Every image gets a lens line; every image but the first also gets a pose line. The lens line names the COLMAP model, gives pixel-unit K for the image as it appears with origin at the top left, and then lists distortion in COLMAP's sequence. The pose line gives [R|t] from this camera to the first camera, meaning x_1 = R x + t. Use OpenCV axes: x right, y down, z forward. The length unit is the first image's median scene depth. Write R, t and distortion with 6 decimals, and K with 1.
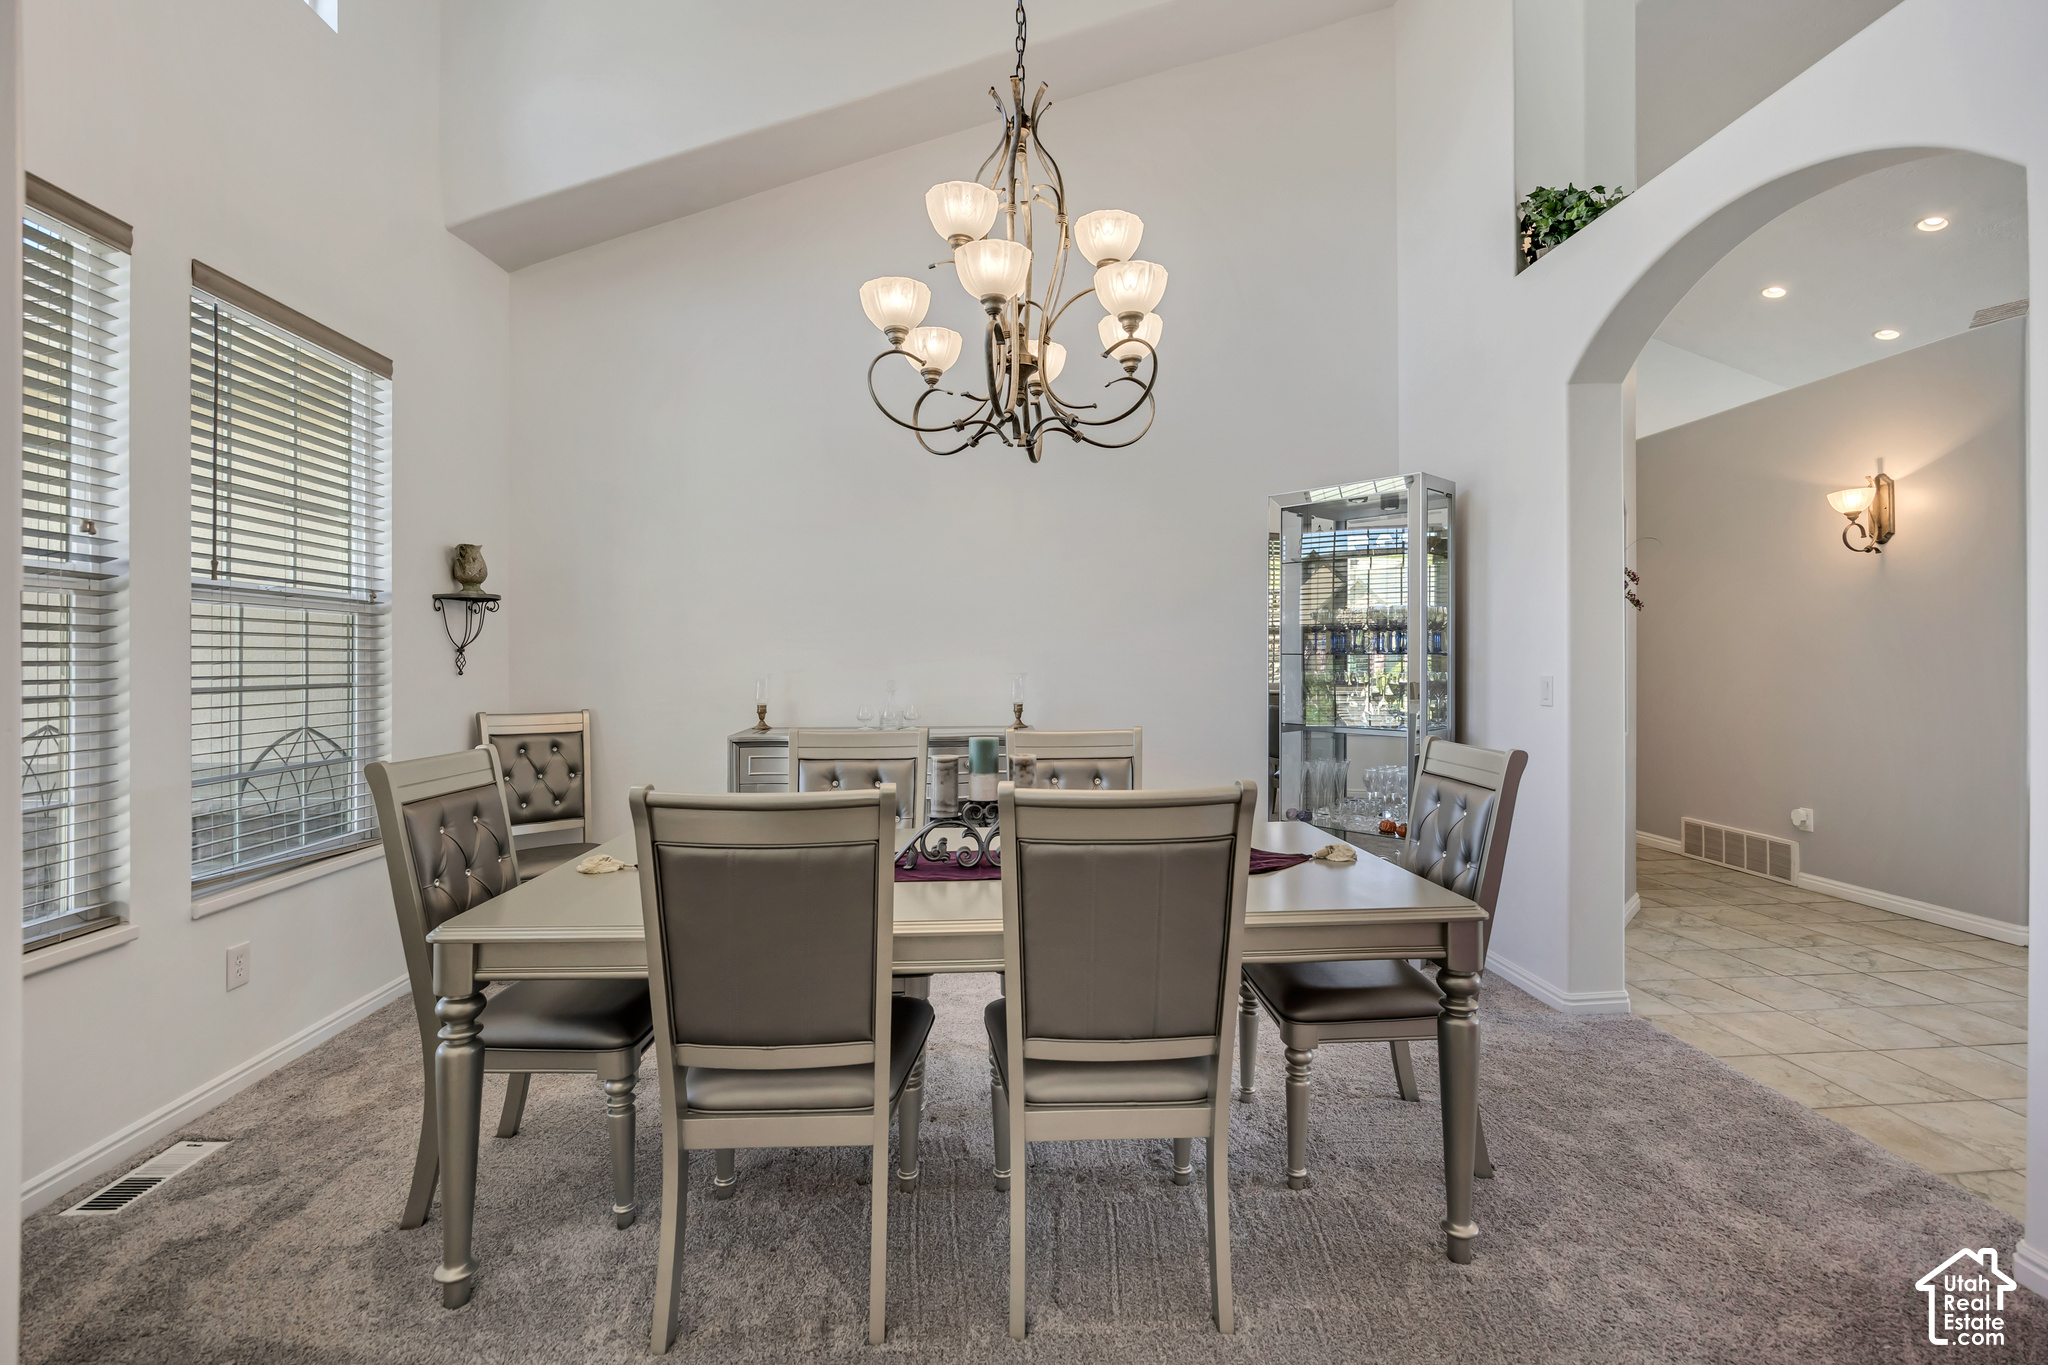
lens RADIAL K [[898.7, 0, 1016.9], [0, 898.7, 663.4], [0, 0, 1]] dist [-0.008205, 0.000041]
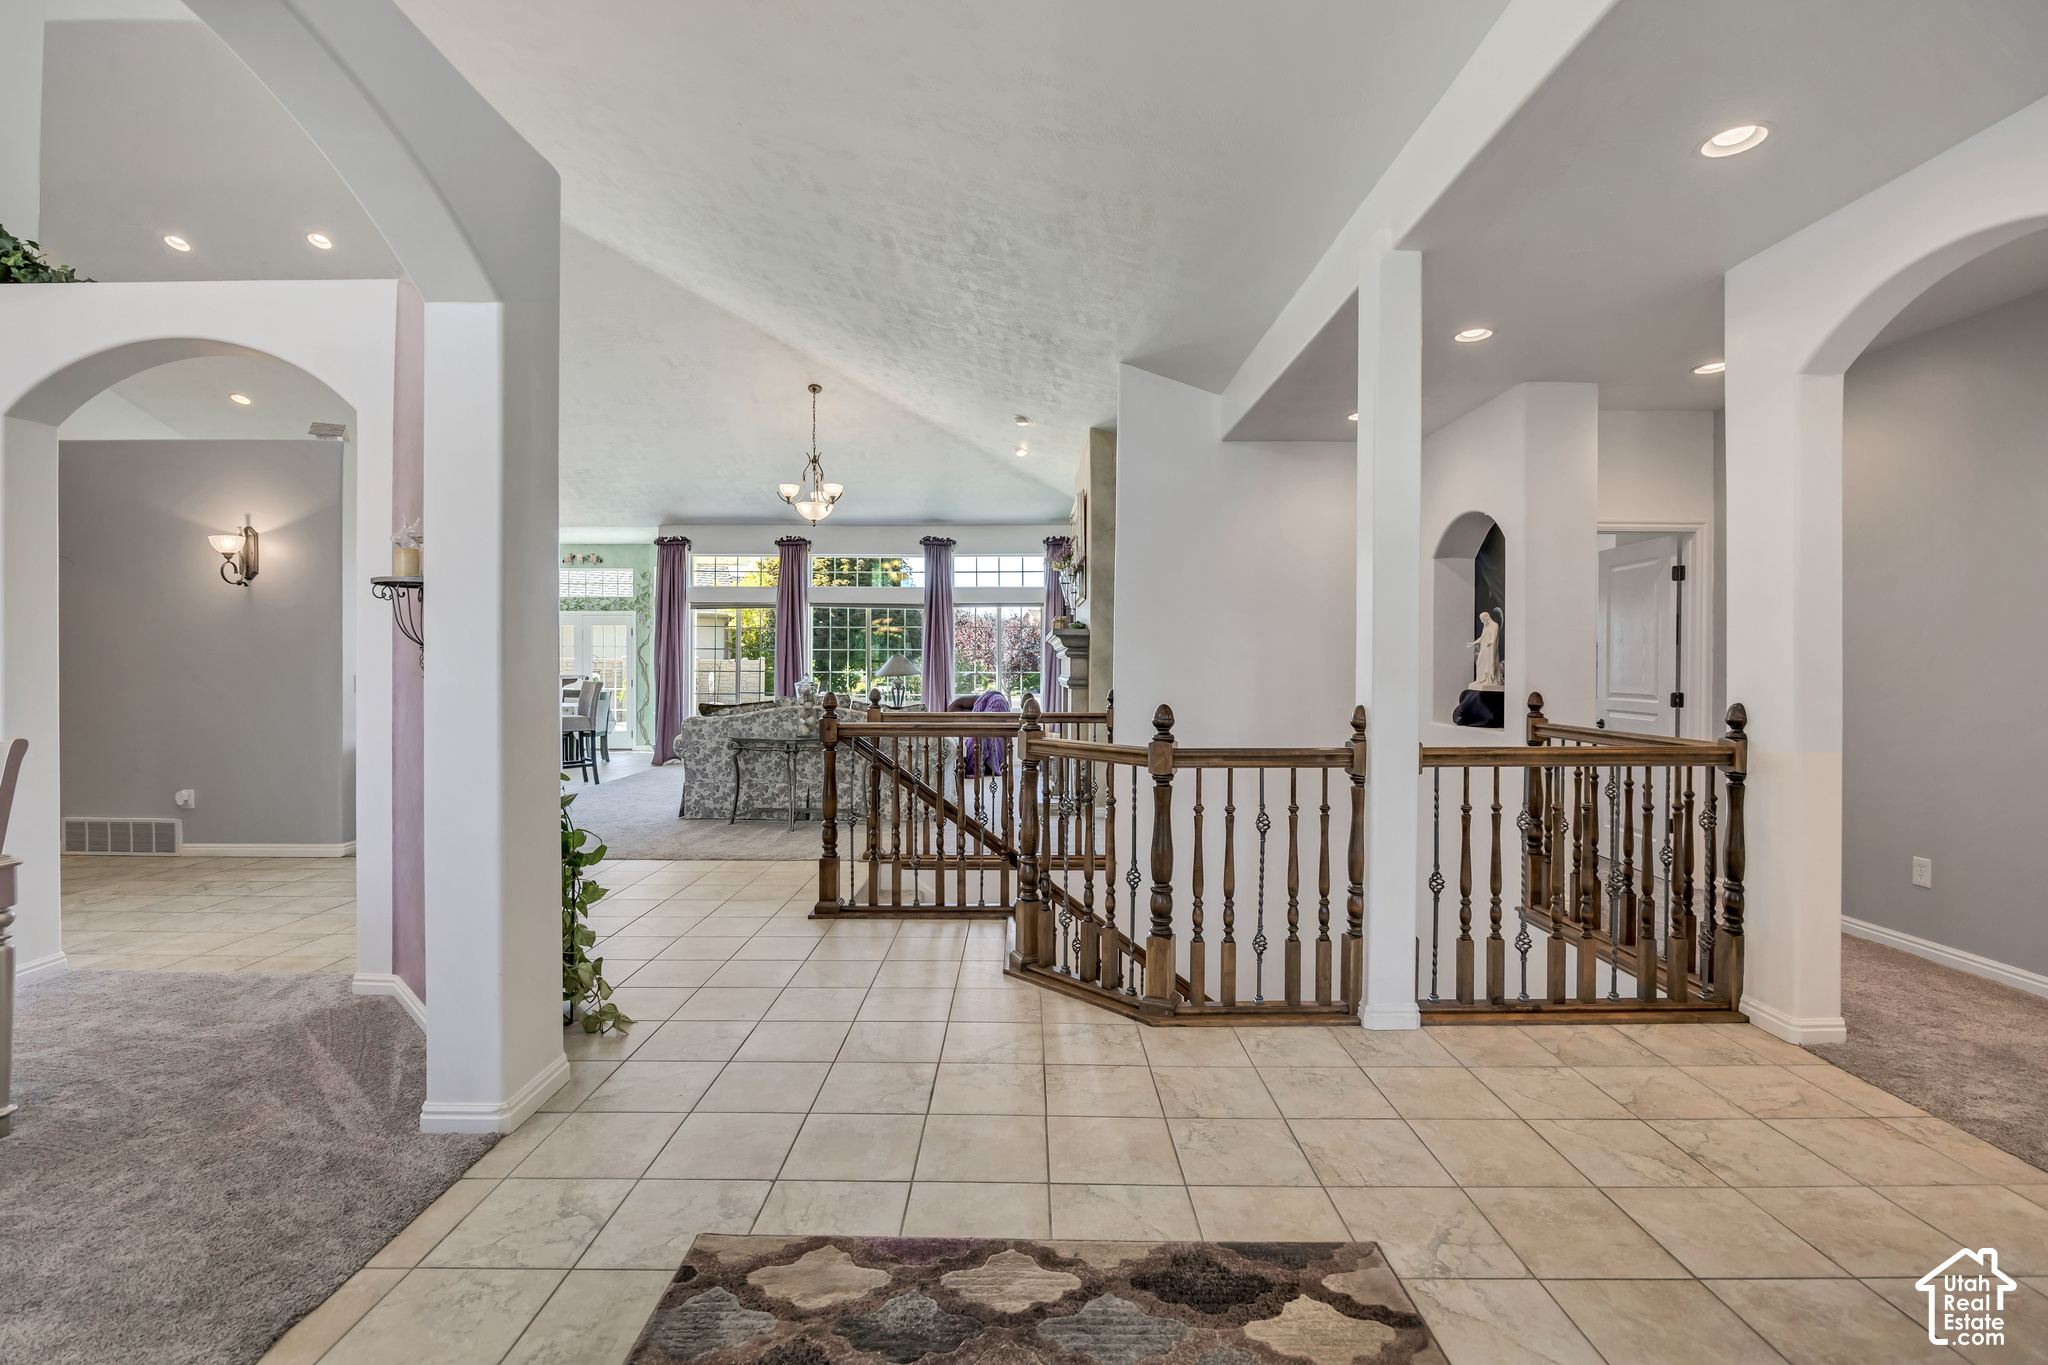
lens RADIAL K [[903.6, 0, 1021.9], [0, 903.6, 670.8], [0, 0, 1]] dist [-0.001222, -0.000783]
pose [[0.061923, 0.001895, 0.998079, -0.389459], [-0.001172, 0.999998, -0.001826, 0.002107], [-0.998080, -0.001057, 0.061925, -0.298890]]
